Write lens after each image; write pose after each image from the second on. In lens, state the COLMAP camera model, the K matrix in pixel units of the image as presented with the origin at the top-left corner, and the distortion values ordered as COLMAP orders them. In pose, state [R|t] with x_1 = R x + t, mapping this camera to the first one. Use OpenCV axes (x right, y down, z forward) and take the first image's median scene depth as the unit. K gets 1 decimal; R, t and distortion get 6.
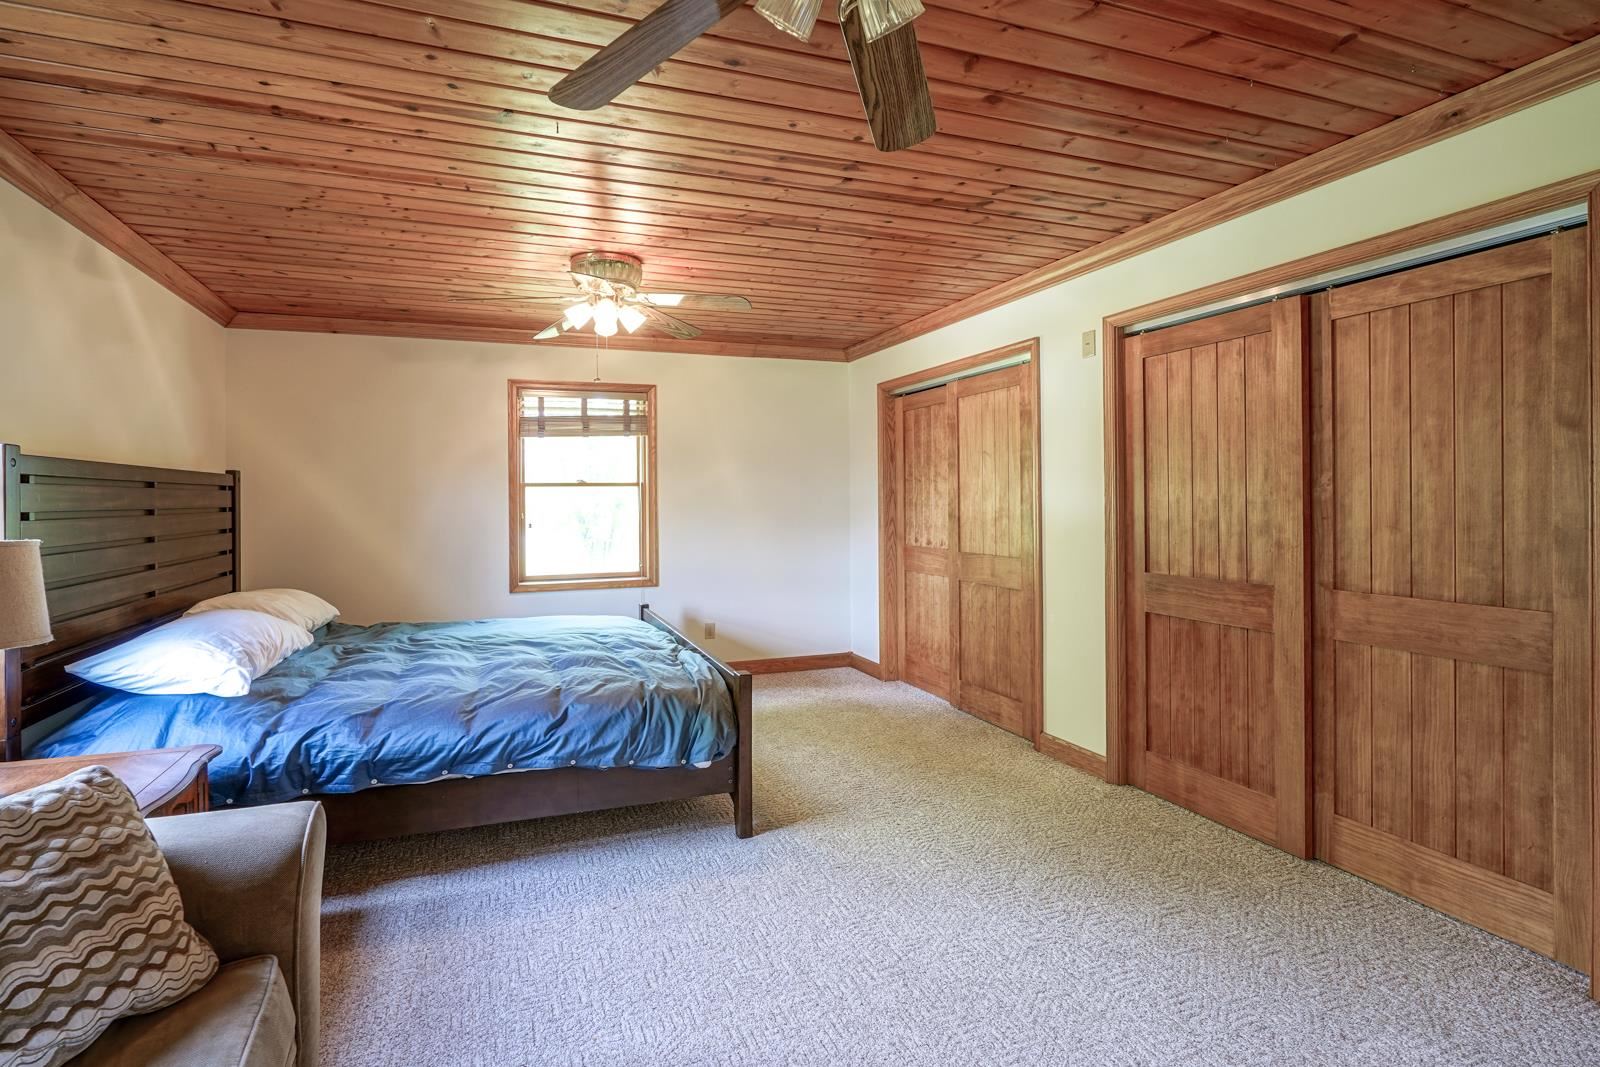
lens RADIAL K [[719.8, 0, 769.5], [0, 719.8, 499.2], [0, 0, 1]] dist [-0.012800, 0.004967]
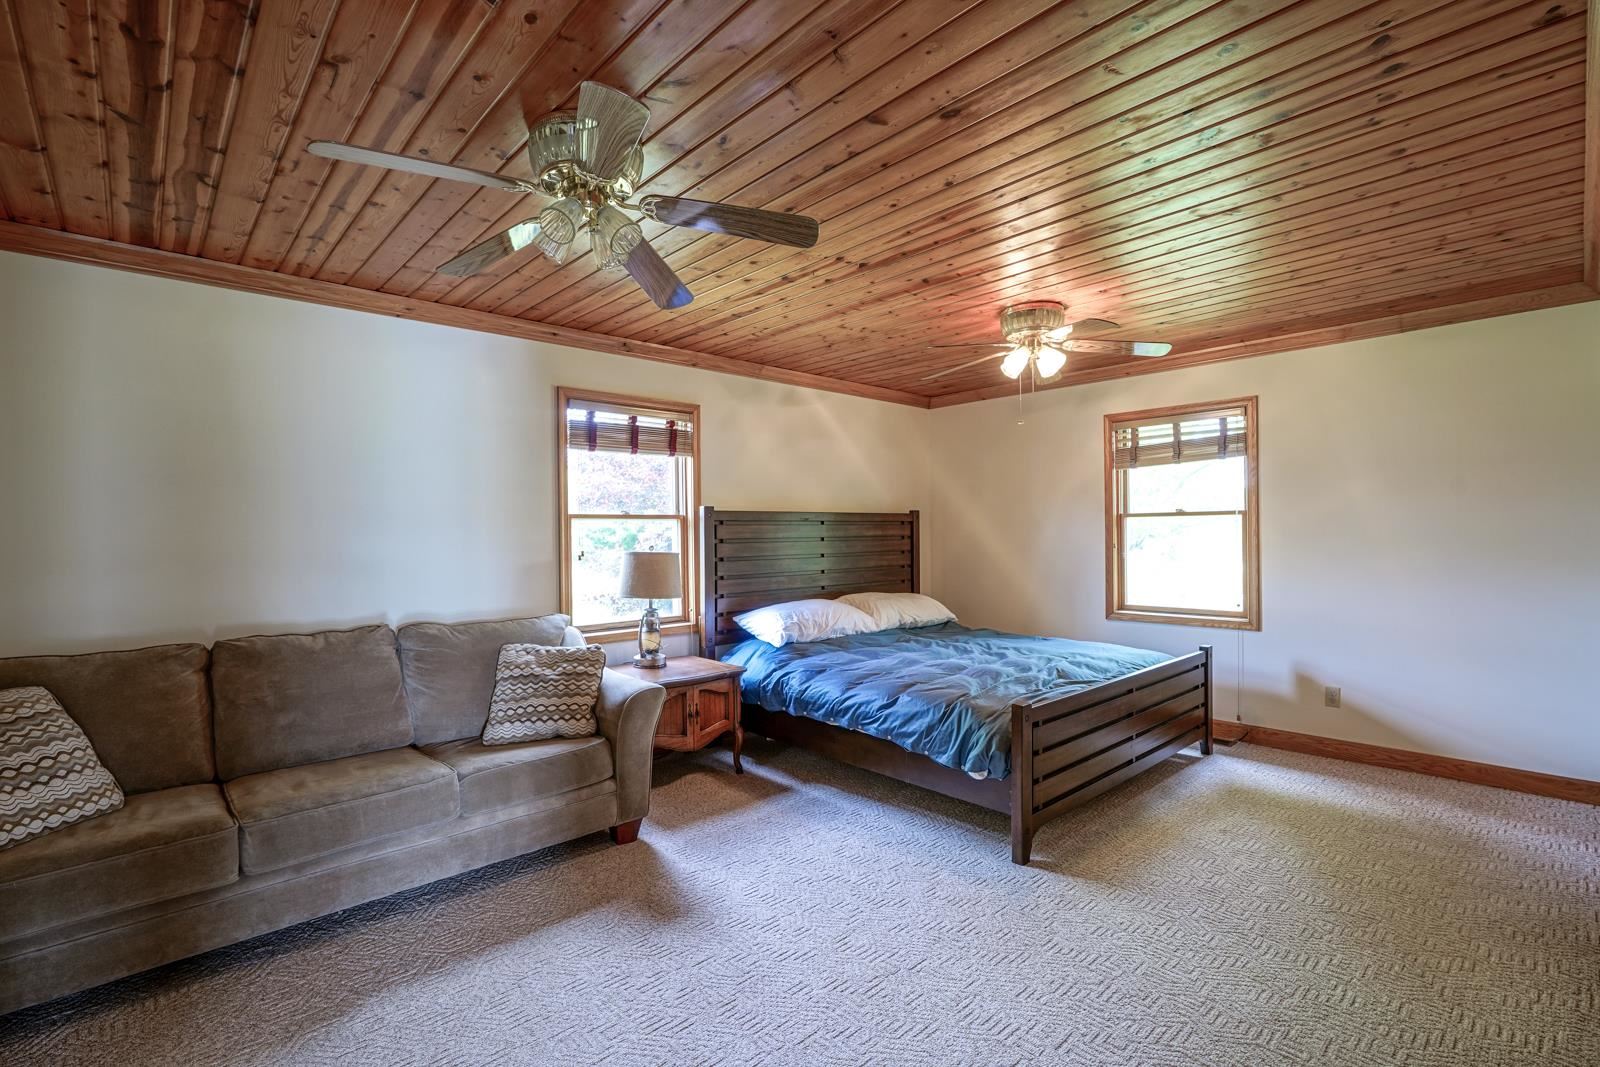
lens RADIAL K [[719.8, 0, 797.1], [0, 719.8, 532.6], [0, 0, 1]] dist [-0.012800, 0.004967]
pose [[0.414348, 0.001640, -0.910117, 0.629998], [0.007606, 0.999957, 0.005265, -0.007145], [0.910087, -0.009104, 0.414318, 0.241014]]
